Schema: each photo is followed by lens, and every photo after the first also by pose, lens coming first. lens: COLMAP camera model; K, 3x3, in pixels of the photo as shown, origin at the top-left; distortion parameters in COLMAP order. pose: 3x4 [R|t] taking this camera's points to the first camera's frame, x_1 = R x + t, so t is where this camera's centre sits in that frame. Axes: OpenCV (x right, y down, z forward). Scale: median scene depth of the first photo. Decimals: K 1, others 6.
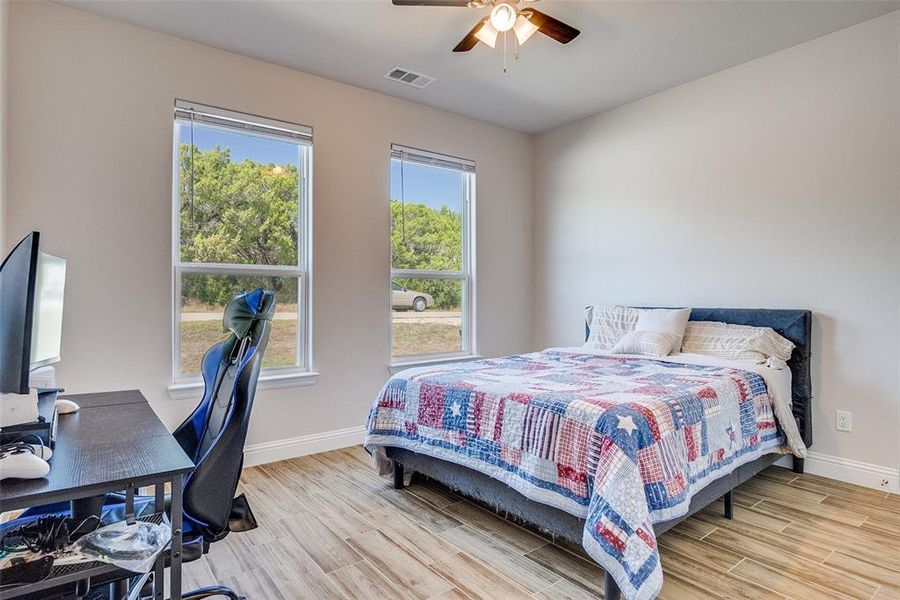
lens RADIAL K [[485.7, 0, 451.1], [0, 485.7, 297.7], [0, 0, 1]] dist [-0.042548, 0.015675]
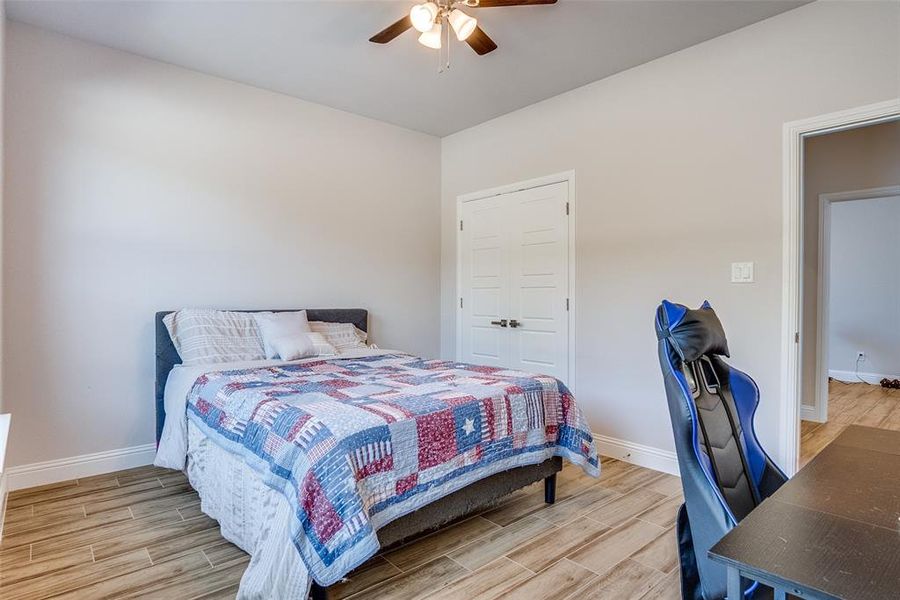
lens RADIAL K [[485.7, 0, 451.3], [0, 485.7, 300.2], [0, 0, 1]] dist [-0.042548, 0.015675]
pose [[-0.046093, -0.009747, 0.998890, -0.918802], [-0.005722, 0.999939, 0.009493, -0.019281], [-0.998921, -0.005279, -0.046146, 1.089274]]
